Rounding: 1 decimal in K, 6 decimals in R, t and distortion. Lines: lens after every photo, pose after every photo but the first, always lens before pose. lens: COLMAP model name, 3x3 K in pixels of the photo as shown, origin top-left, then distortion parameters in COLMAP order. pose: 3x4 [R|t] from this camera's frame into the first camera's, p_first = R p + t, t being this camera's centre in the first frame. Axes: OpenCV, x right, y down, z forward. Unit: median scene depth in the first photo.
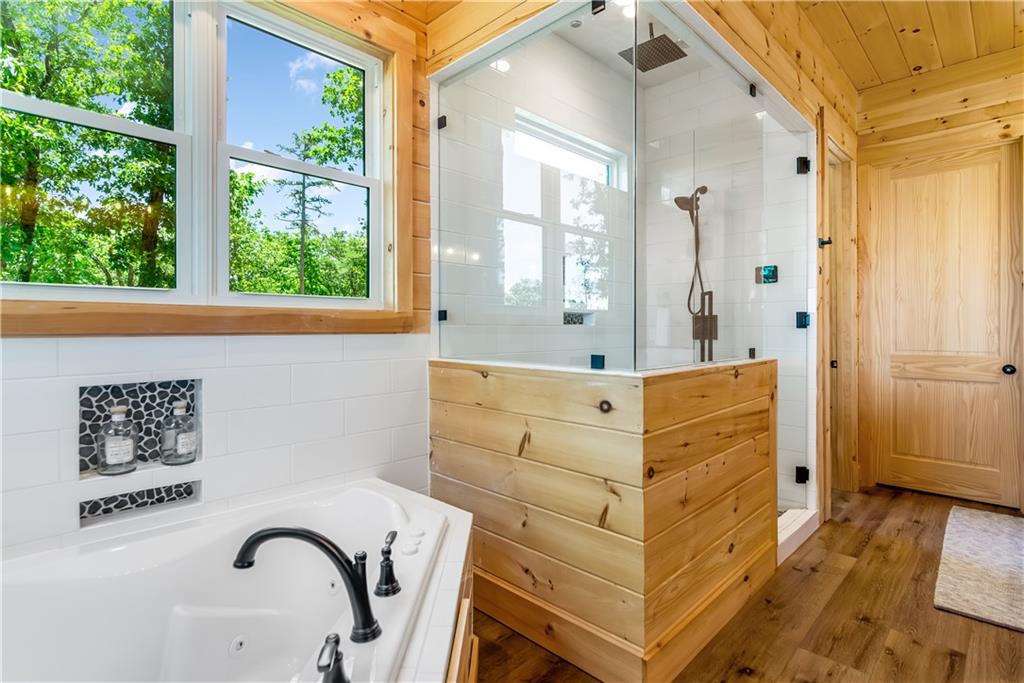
lens RADIAL K [[519.5, 0, 512.6], [0, 519.5, 334.9], [0, 0, 1]] dist [-0.000185, -0.000090]
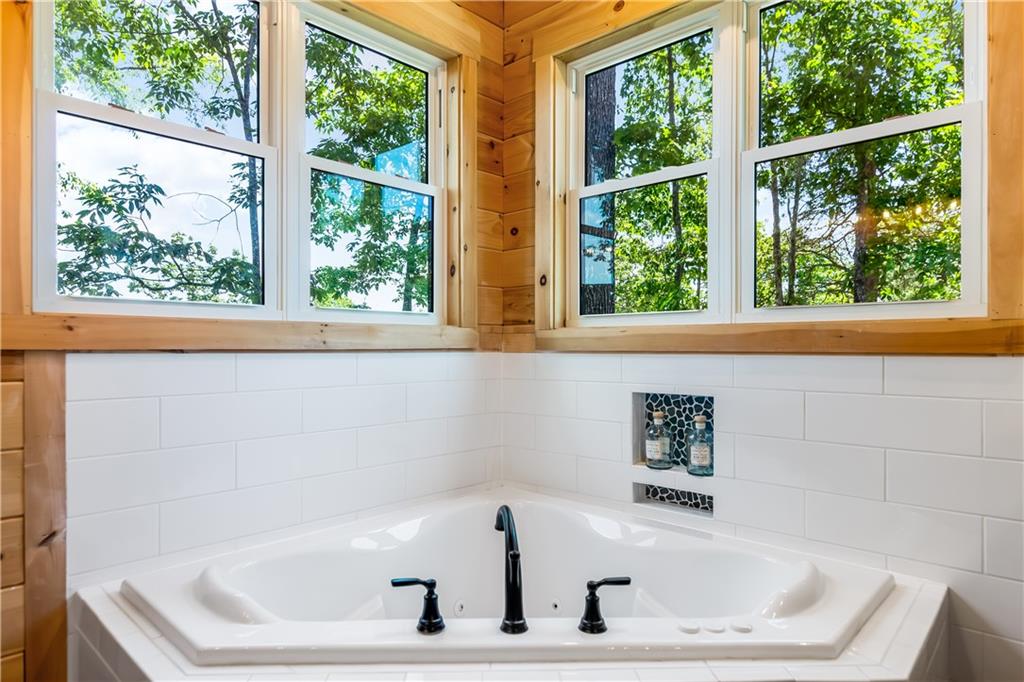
lens RADIAL K [[611.2, 0, 512.6], [0, 611.2, 344.5], [0, 0, 1]] dist [-0.000528, -0.000024]
pose [[0.016425, -0.007249, -0.999839, 0.615601], [-0.016076, 0.999843, -0.007513, -0.002576], [0.999736, 0.016197, 0.016306, 0.606635]]
